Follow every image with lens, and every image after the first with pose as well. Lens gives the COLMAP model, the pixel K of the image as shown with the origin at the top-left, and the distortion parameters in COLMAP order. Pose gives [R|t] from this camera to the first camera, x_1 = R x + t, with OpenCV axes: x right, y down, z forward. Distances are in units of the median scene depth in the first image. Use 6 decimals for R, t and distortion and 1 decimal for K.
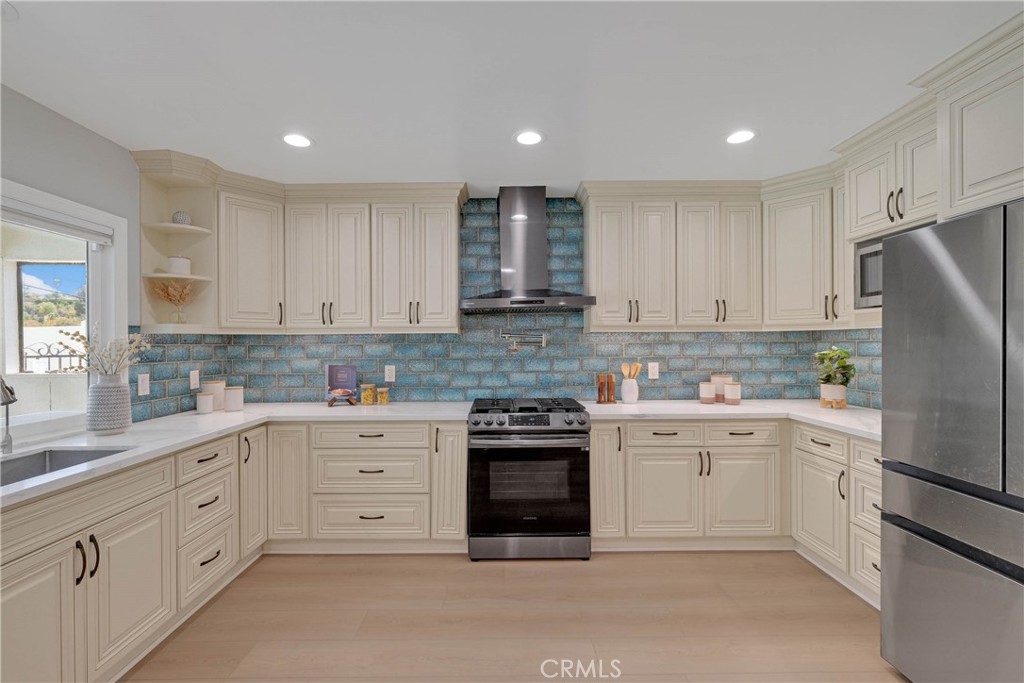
lens RADIAL K [[445.2, 0, 503.7], [0, 445.2, 344.5], [0, 0, 1]] dist [-0.003598, -0.000940]
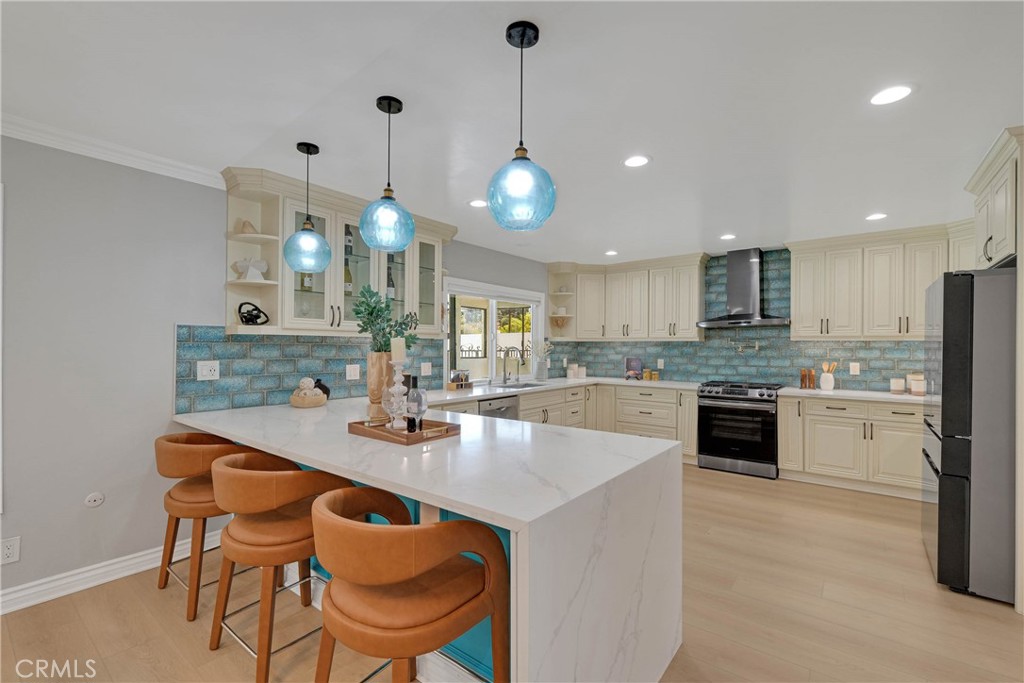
lens RADIAL K [[445.2, 0, 502.0], [0, 445.2, 346.0], [0, 0, 1]] dist [-0.003598, -0.000940]
pose [[0.777095, 0.010207, -0.629301, 0.373026], [-0.010598, 0.999939, 0.003131, -0.003665], [0.629294, 0.004237, 0.777155, -0.774867]]
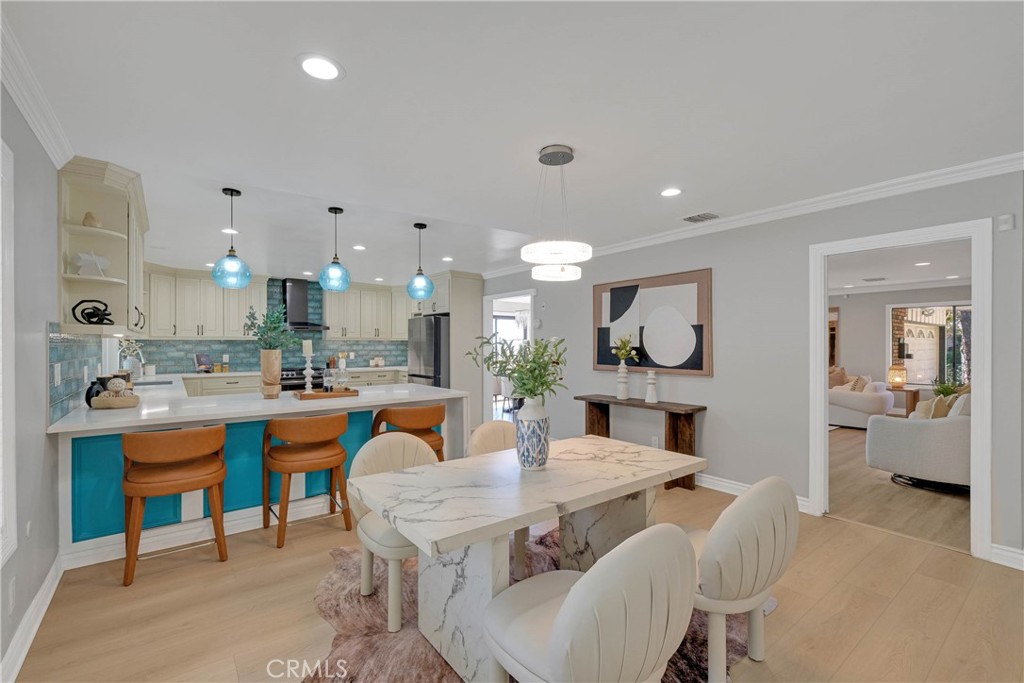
lens RADIAL K [[445.2, 0, 505.9], [0, 445.2, 344.3], [0, 0, 1]] dist [-0.003598, -0.000940]
pose [[0.798665, 0.004757, 0.601757, -0.487991], [-0.003657, 0.999989, -0.003052, 0.000110], [-0.601764, 0.000237, 0.798674, -1.552047]]
